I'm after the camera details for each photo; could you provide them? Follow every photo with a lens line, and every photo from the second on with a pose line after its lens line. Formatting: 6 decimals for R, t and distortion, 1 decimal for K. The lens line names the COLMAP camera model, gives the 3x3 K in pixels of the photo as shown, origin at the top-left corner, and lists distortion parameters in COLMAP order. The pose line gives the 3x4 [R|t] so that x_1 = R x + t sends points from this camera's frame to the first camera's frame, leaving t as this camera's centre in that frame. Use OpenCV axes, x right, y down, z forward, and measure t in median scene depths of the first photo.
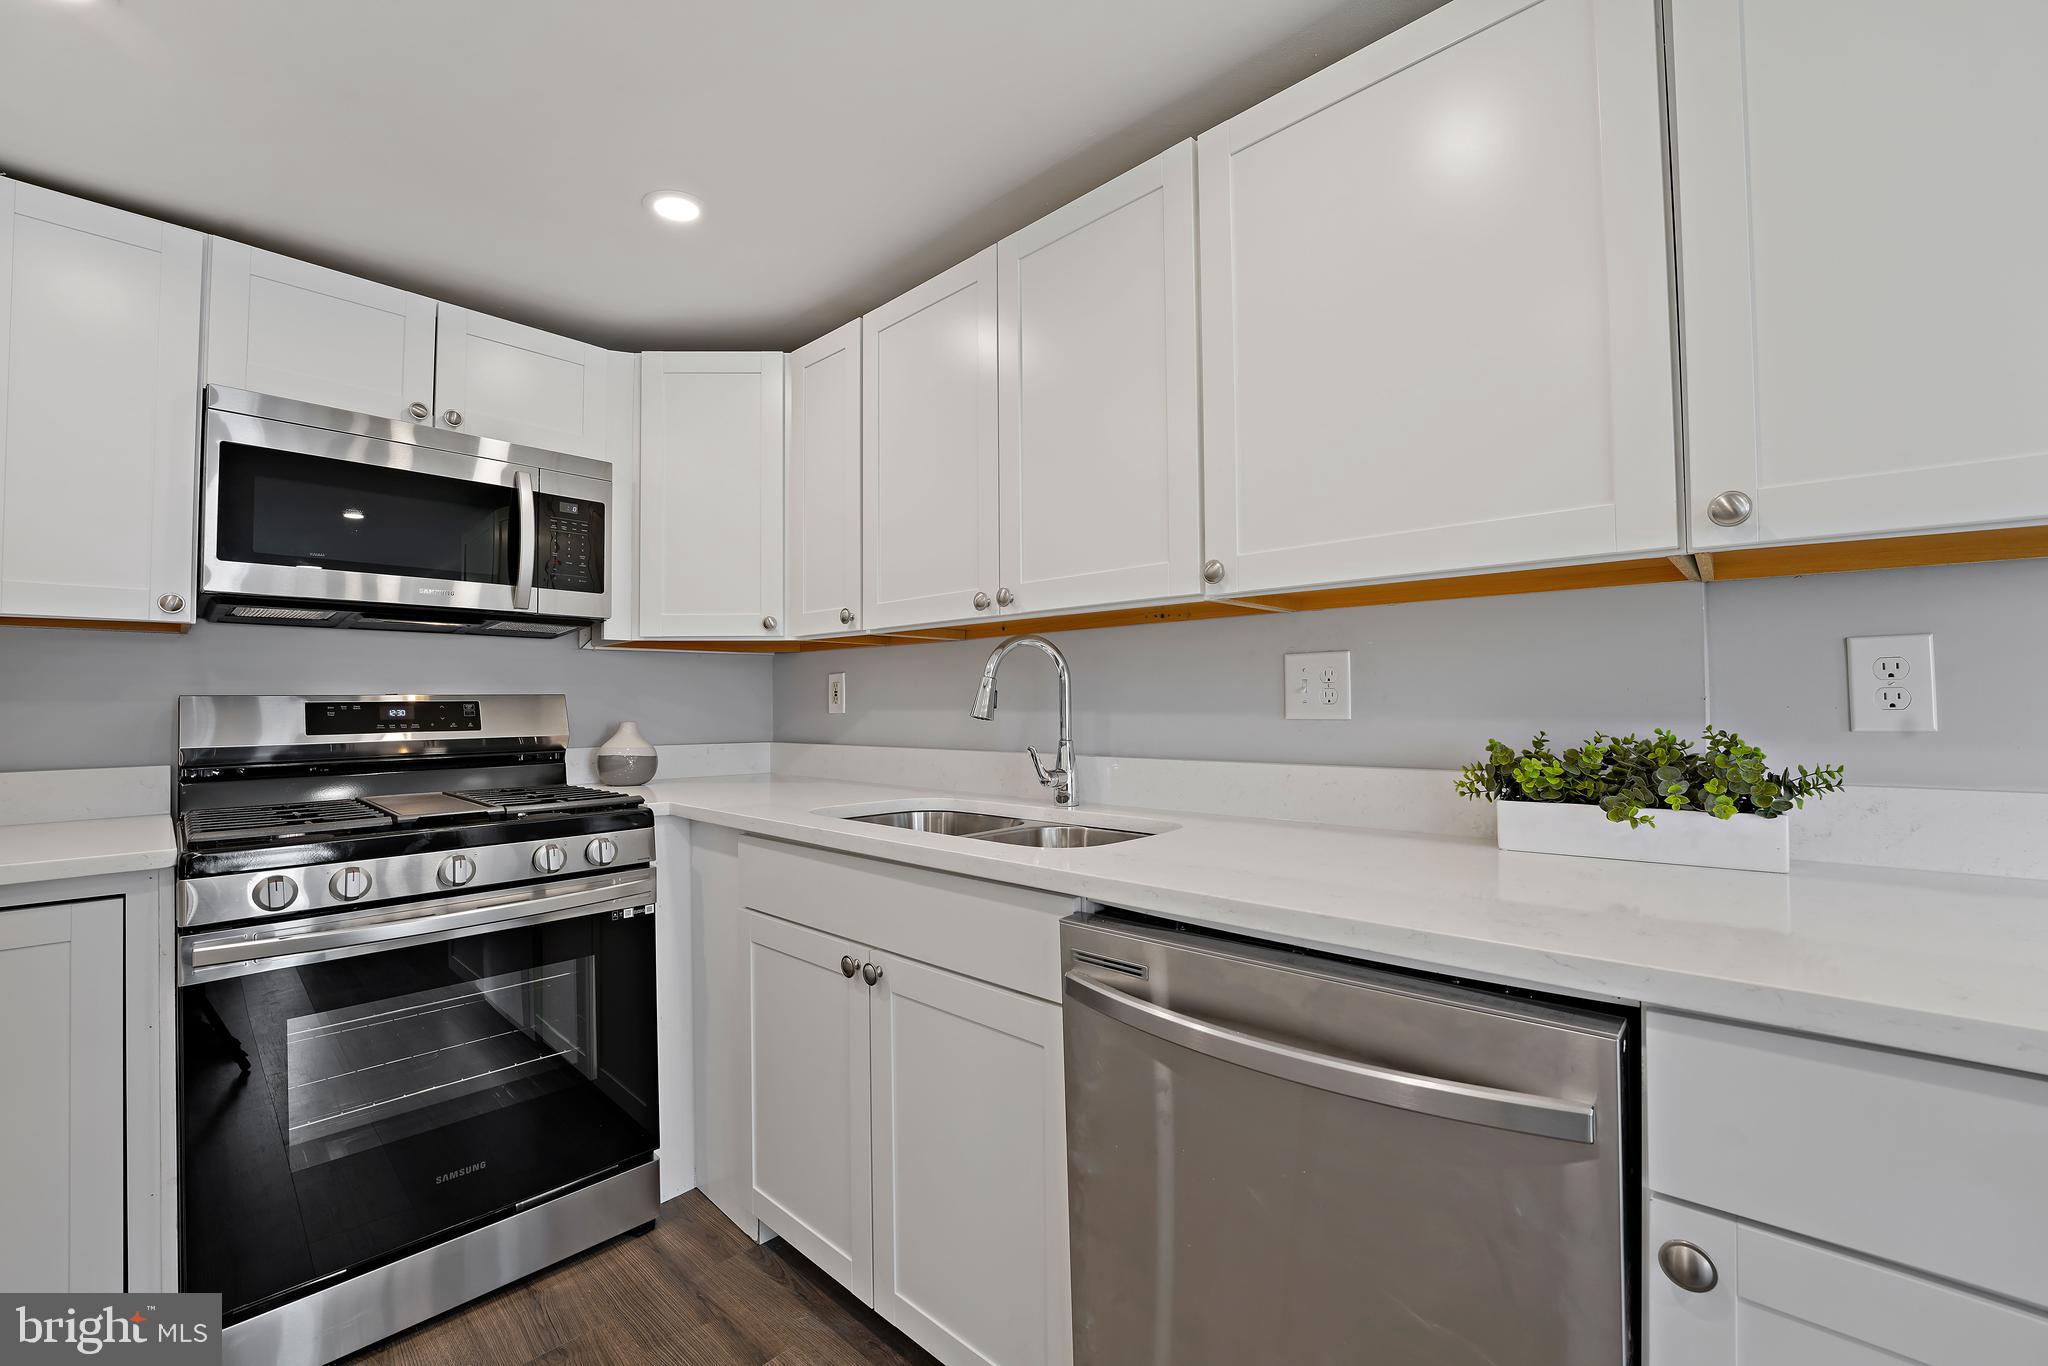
lens RADIAL K [[836.5, 0, 1016.3], [0, 836.5, 677.2], [0, 0, 1]] dist [-0.025632, 0.000262]
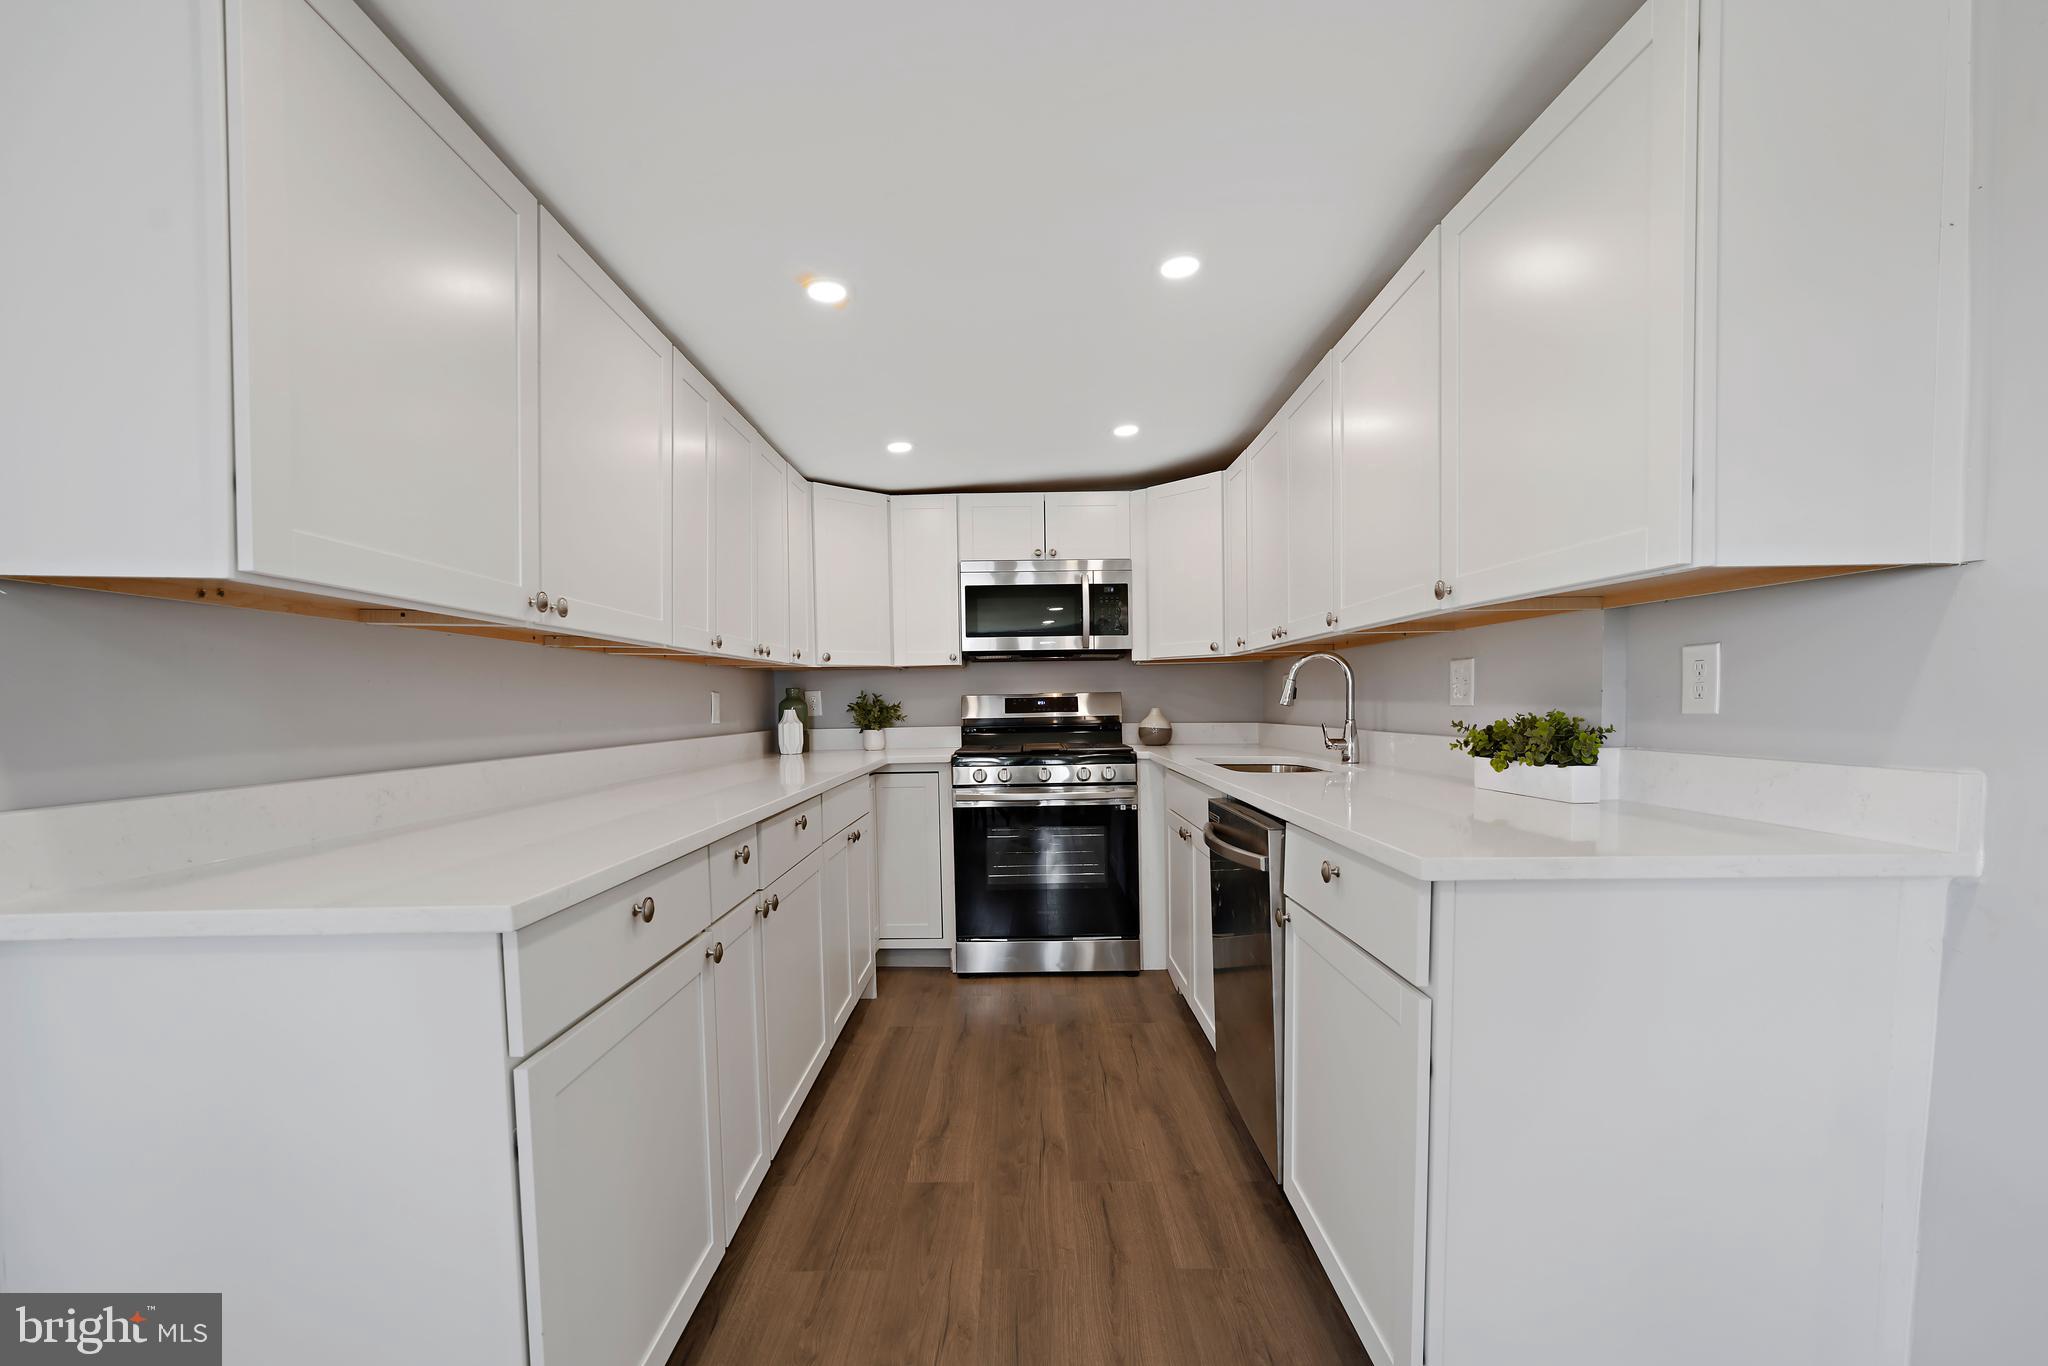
lens RADIAL K [[858.2, 0, 1008.5], [0, 858.2, 735.4], [0, 0, 1]] dist [-0.000844, -0.000033]
pose [[0.672822, 0.026612, -0.739325, 0.795487], [0.032048, 0.997366, 0.065065, -0.017090], [0.739110, -0.067472, 0.670197, -0.496168]]
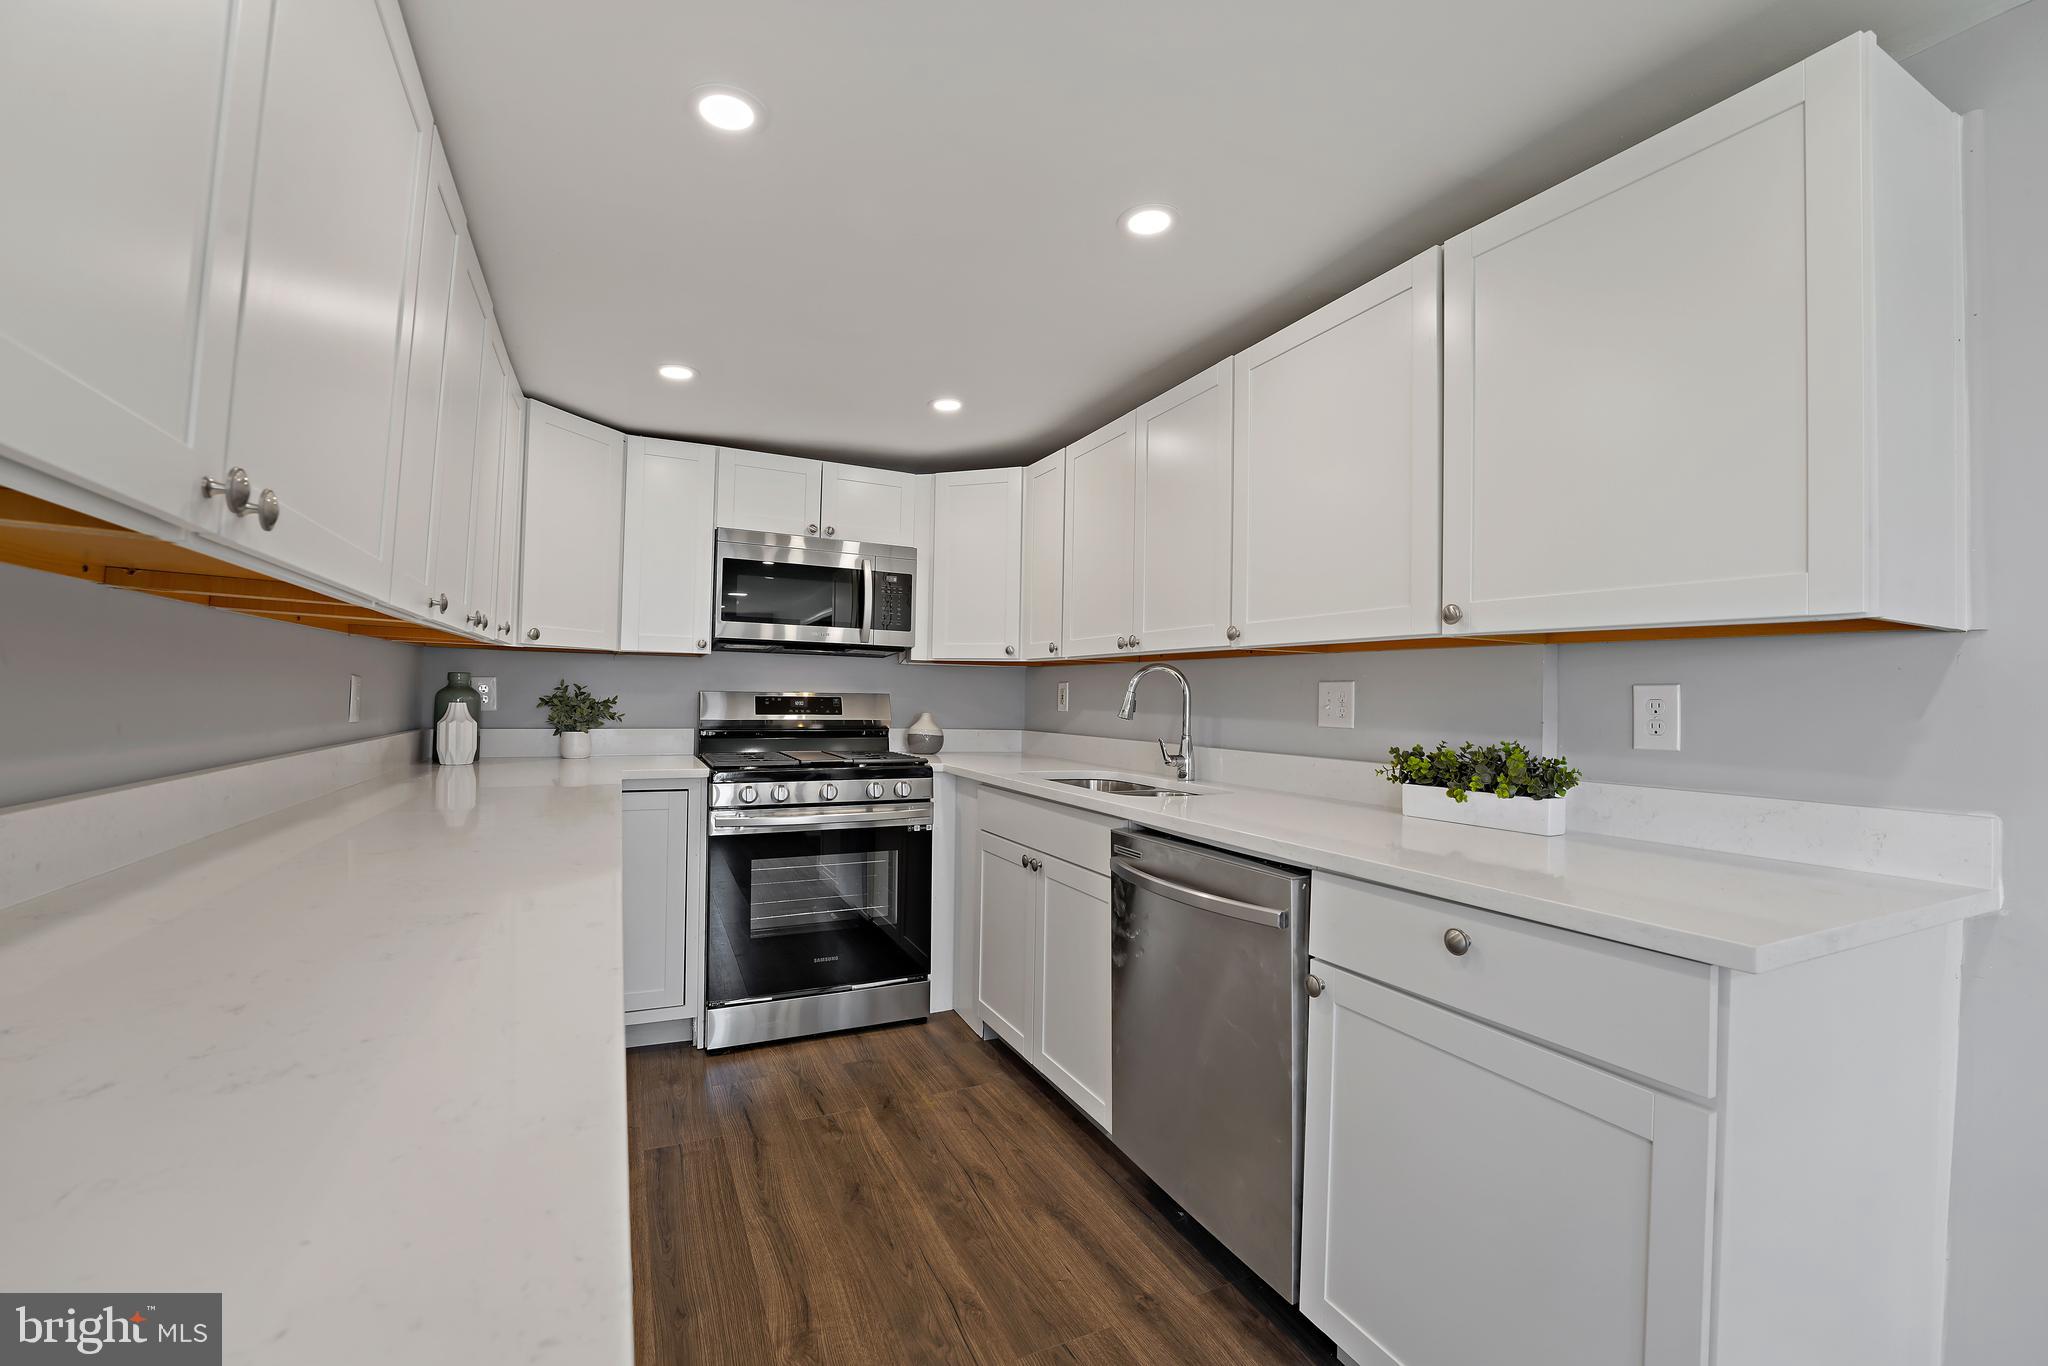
lens RADIAL K [[833.9, 0, 1013.8], [0, 833.9, 674.5], [0, 0, 1]] dist [-0.026349, 0.000324]
pose [[0.930275, 0.017104, -0.366465, 0.313217], [-0.016705, 0.999851, 0.004261, -0.032900], [0.366483, 0.002158, 0.930422, -0.471618]]
